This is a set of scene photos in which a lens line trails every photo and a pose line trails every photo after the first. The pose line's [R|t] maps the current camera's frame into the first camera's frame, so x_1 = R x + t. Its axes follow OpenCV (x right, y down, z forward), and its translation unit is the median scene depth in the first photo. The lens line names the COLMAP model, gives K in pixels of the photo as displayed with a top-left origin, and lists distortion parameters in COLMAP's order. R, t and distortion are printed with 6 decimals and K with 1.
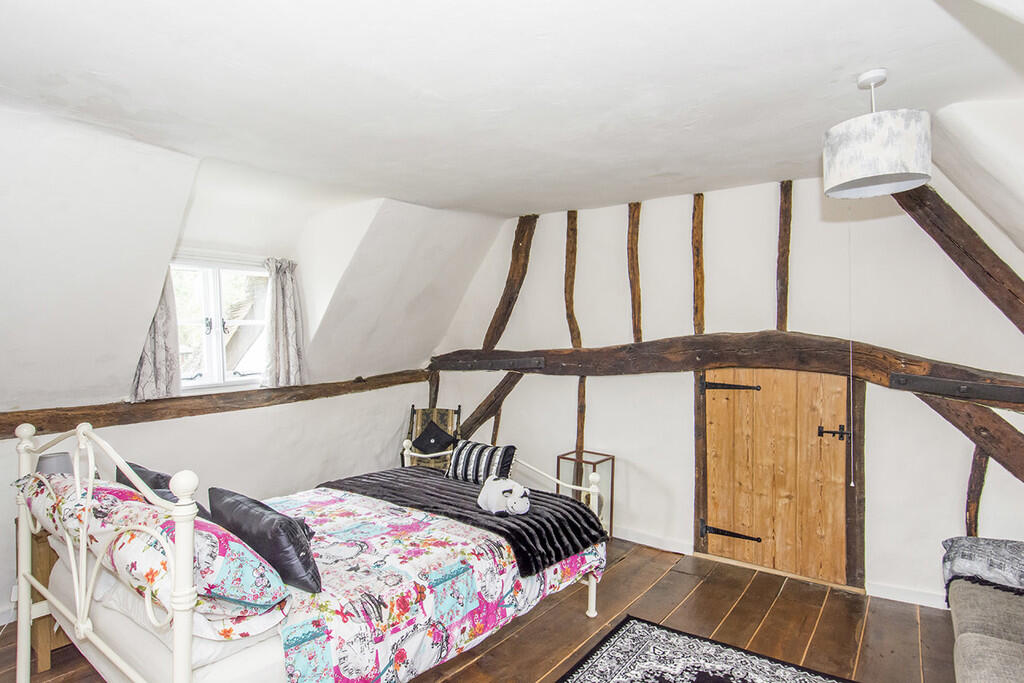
lens RADIAL K [[535.9, 0, 508.9], [0, 535.9, 344.6], [0, 0, 1]] dist [0.025219, -0.026856]
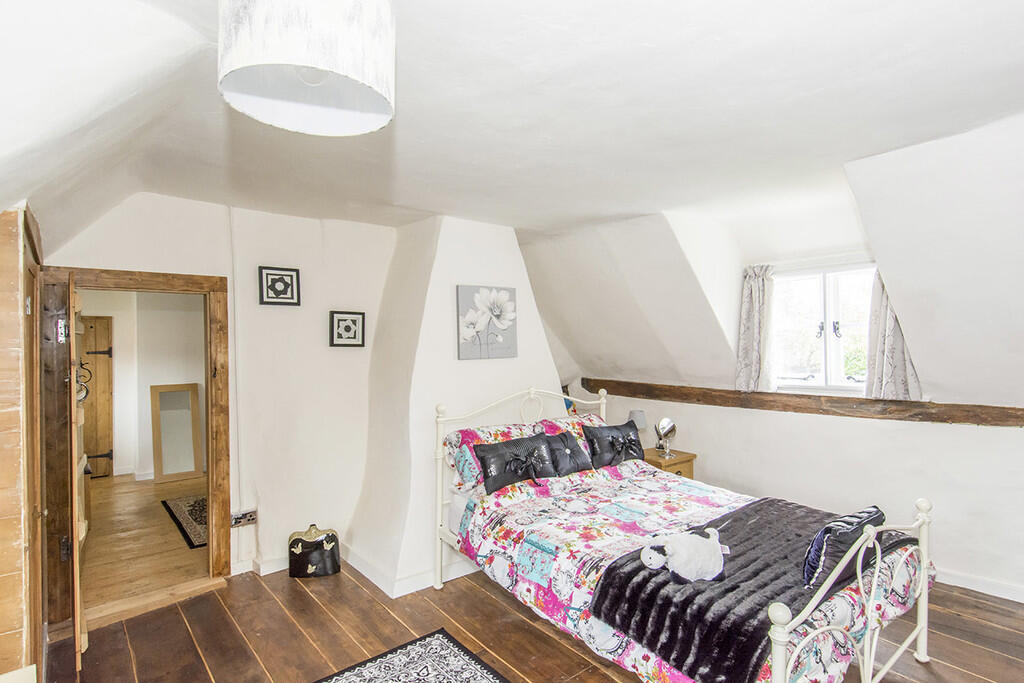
lens RADIAL K [[535.9, 0, 508.9], [0, 535.9, 344.6], [0, 0, 1]] dist [0.025219, -0.026856]
pose [[-0.247641, 0.026270, -0.968496, 0.642373], [0.000815, 0.999638, 0.026906, -0.037123], [0.968851, 0.005874, -0.247573, 0.731987]]
